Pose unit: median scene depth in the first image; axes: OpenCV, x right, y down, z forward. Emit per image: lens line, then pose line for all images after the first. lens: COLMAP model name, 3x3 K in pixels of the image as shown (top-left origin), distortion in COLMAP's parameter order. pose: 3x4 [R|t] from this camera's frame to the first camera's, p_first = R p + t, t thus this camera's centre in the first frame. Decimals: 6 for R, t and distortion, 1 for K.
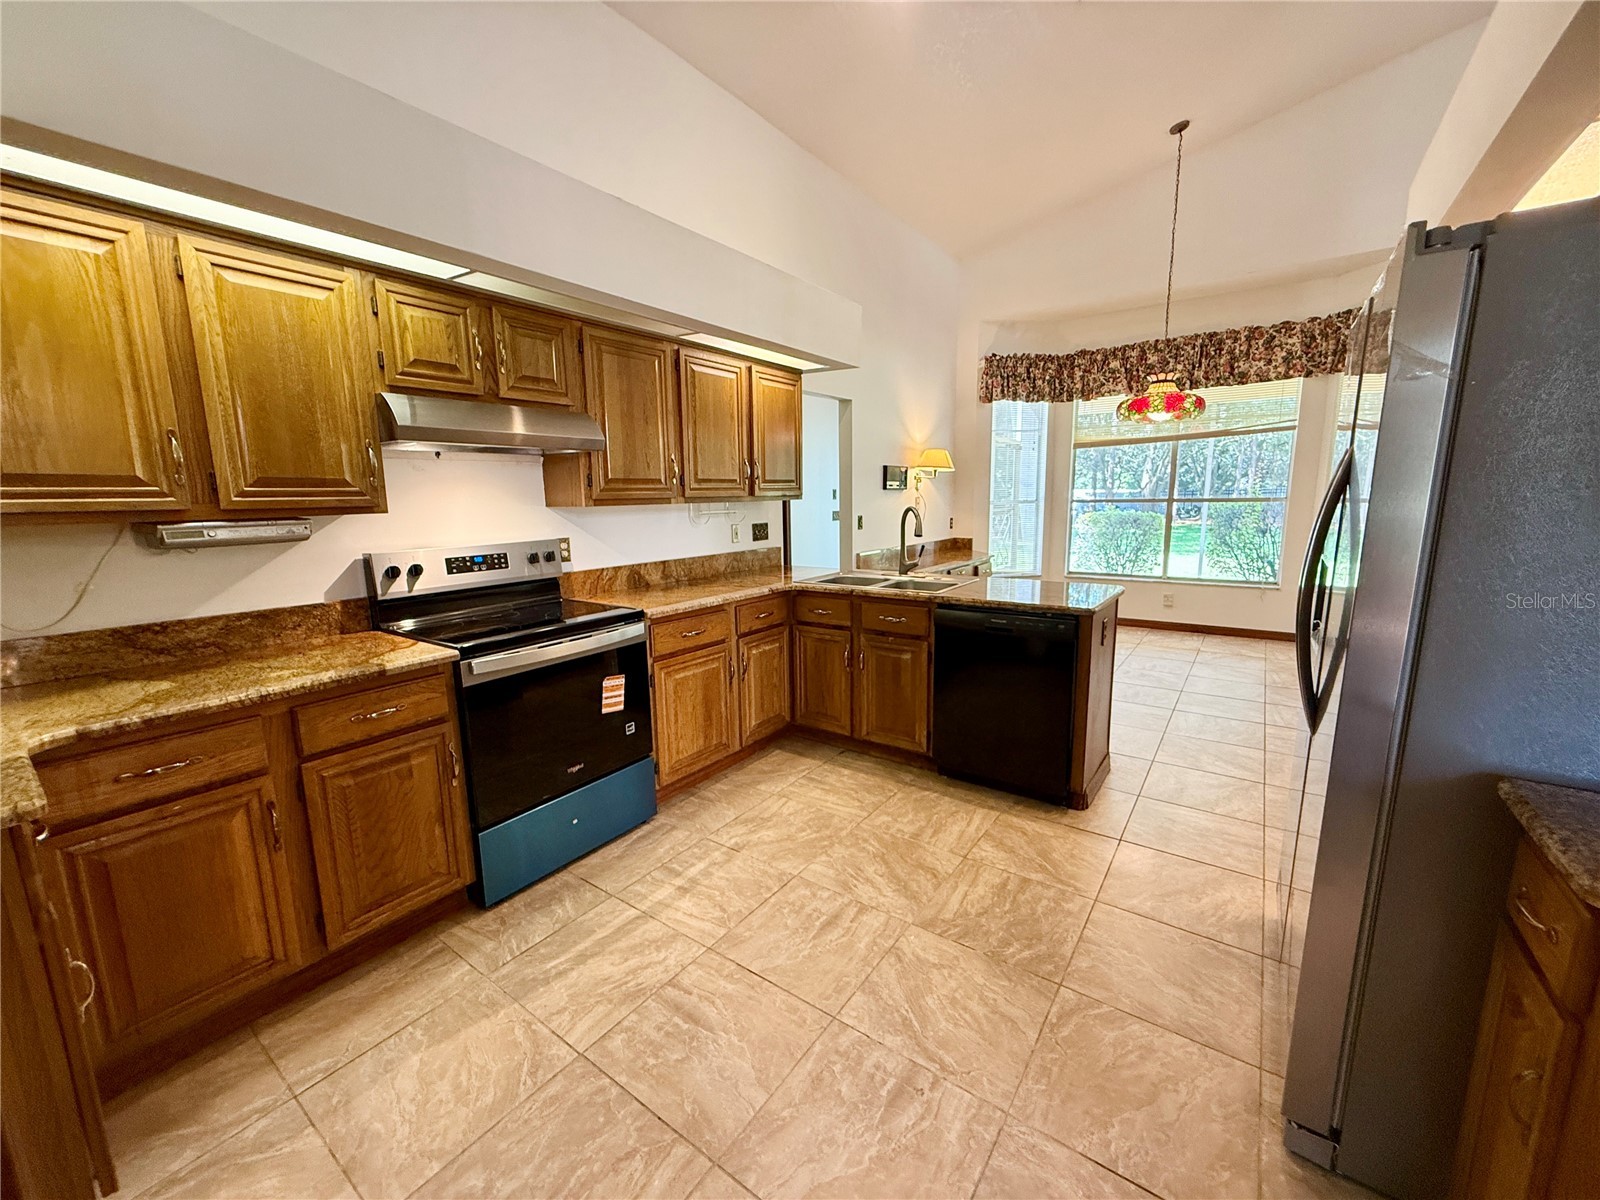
lens RADIAL K [[638.4, 0, 798.5], [0, 638.4, 603.4], [0, 0, 1]] dist [-0.000027, -0.000011]
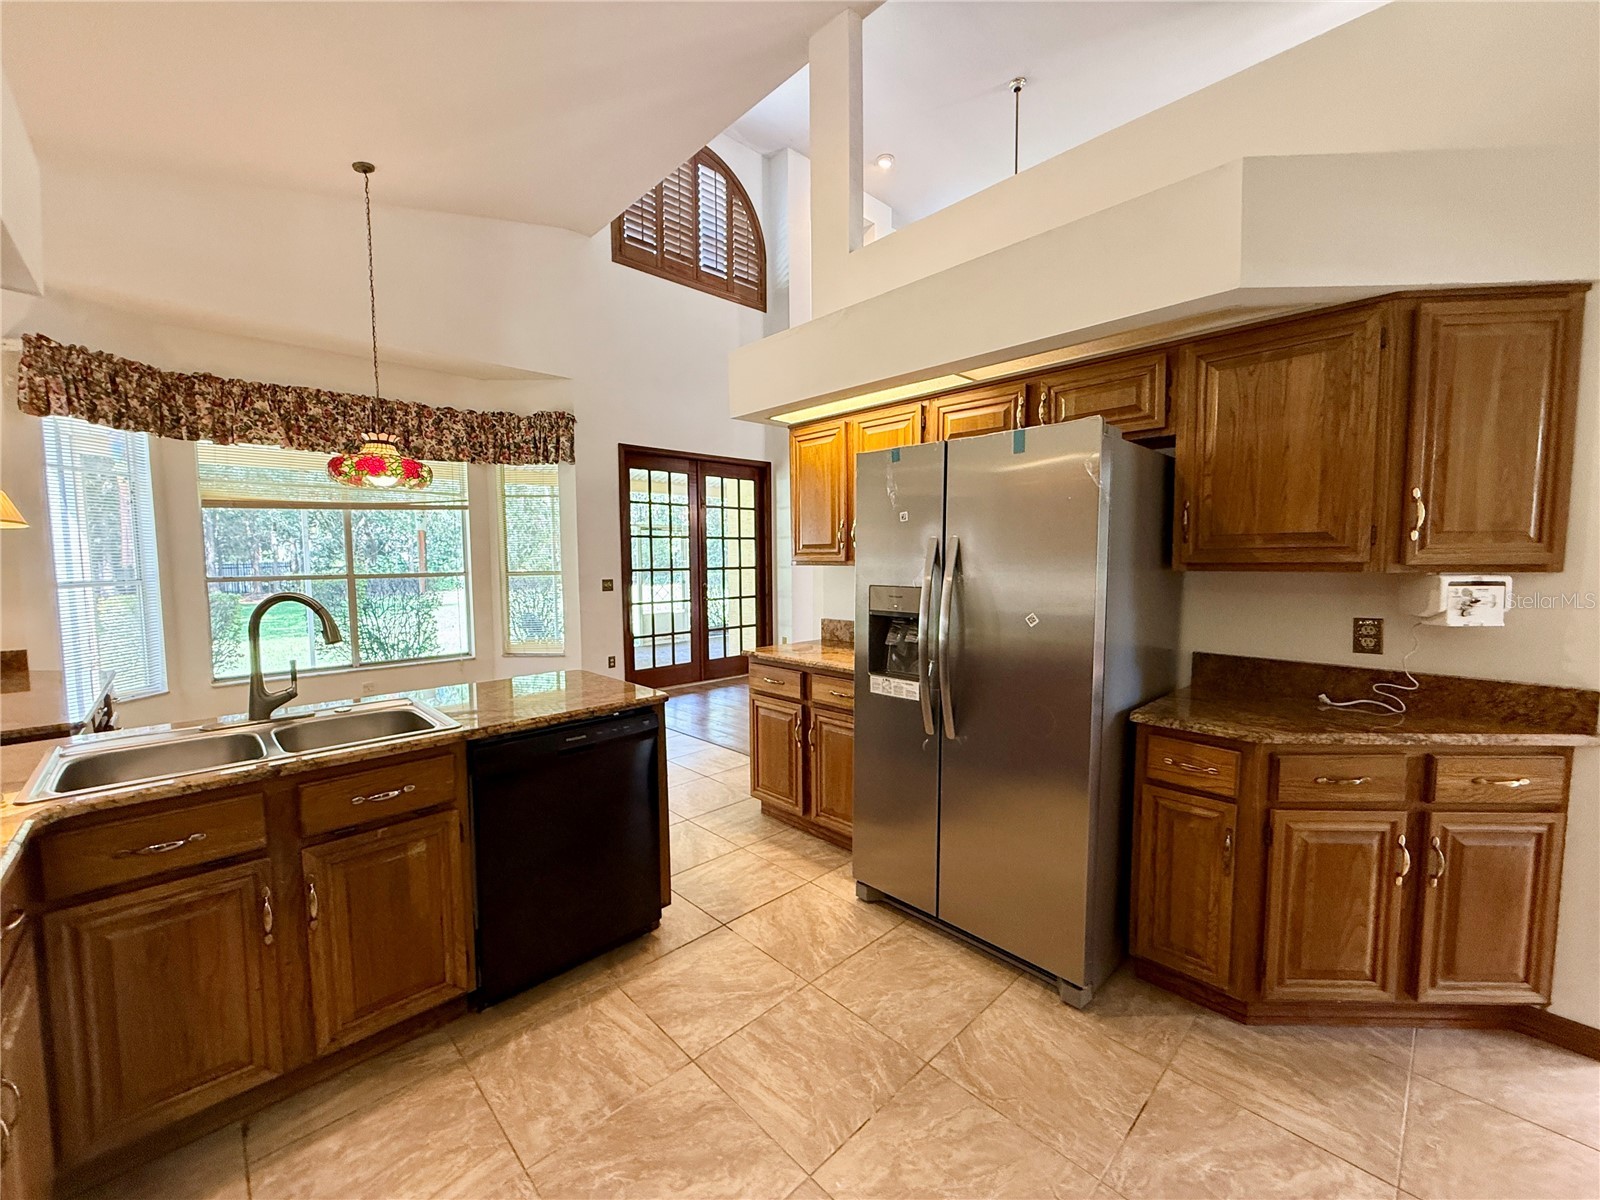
lens RADIAL K [[638.4, 0, 786.8], [0, 638.4, 604.2], [0, 0, 1]] dist [-0.000027, -0.000011]
pose [[0.182793, -0.057551, 0.981466, -0.213061], [0.169475, 0.985186, 0.026205, -0.061562], [-0.968434, 0.161544, 0.189838, 0.352546]]
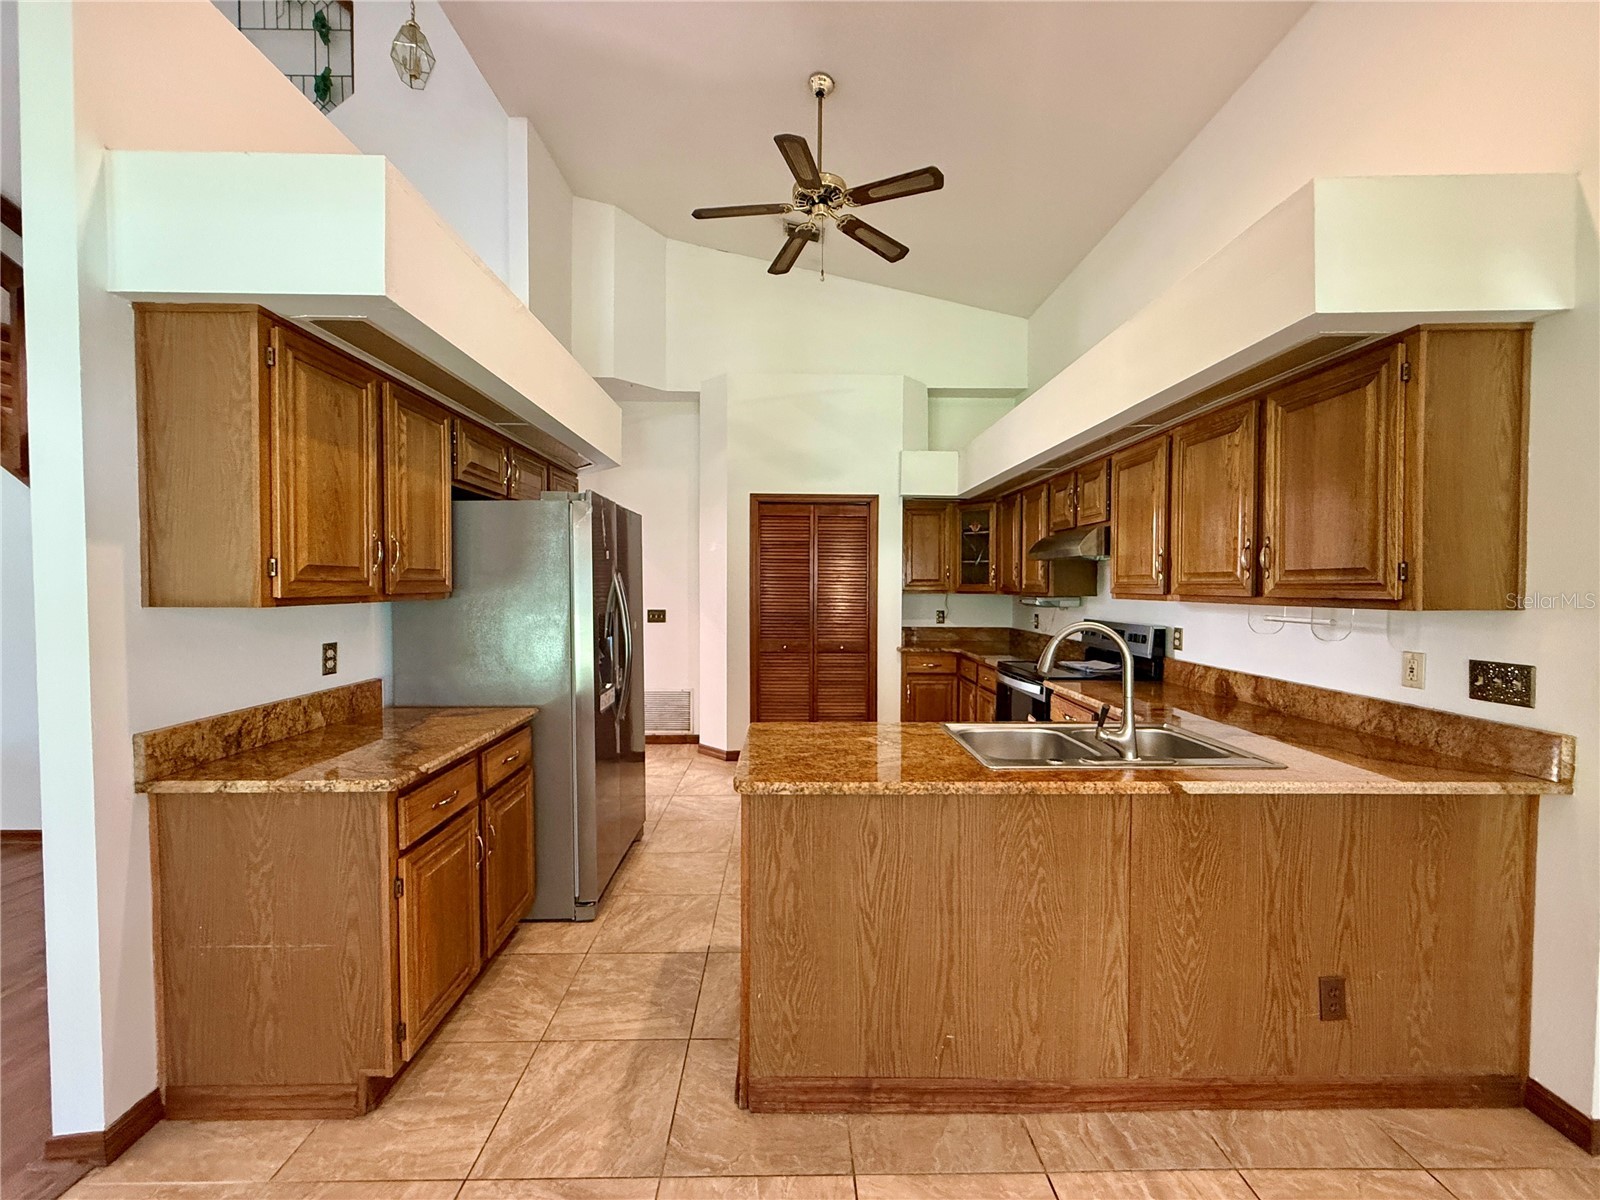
lens RADIAL K [[638.4, 0, 792.6], [0, 638.4, 595.7], [0, 0, 1]] dist [-0.000027, -0.000011]
pose [[-0.802245, 0.019957, -0.596661, 0.346147], [-0.096872, 0.981844, 0.163091, -0.114863], [0.589083, 0.188638, -0.785746, 0.615748]]
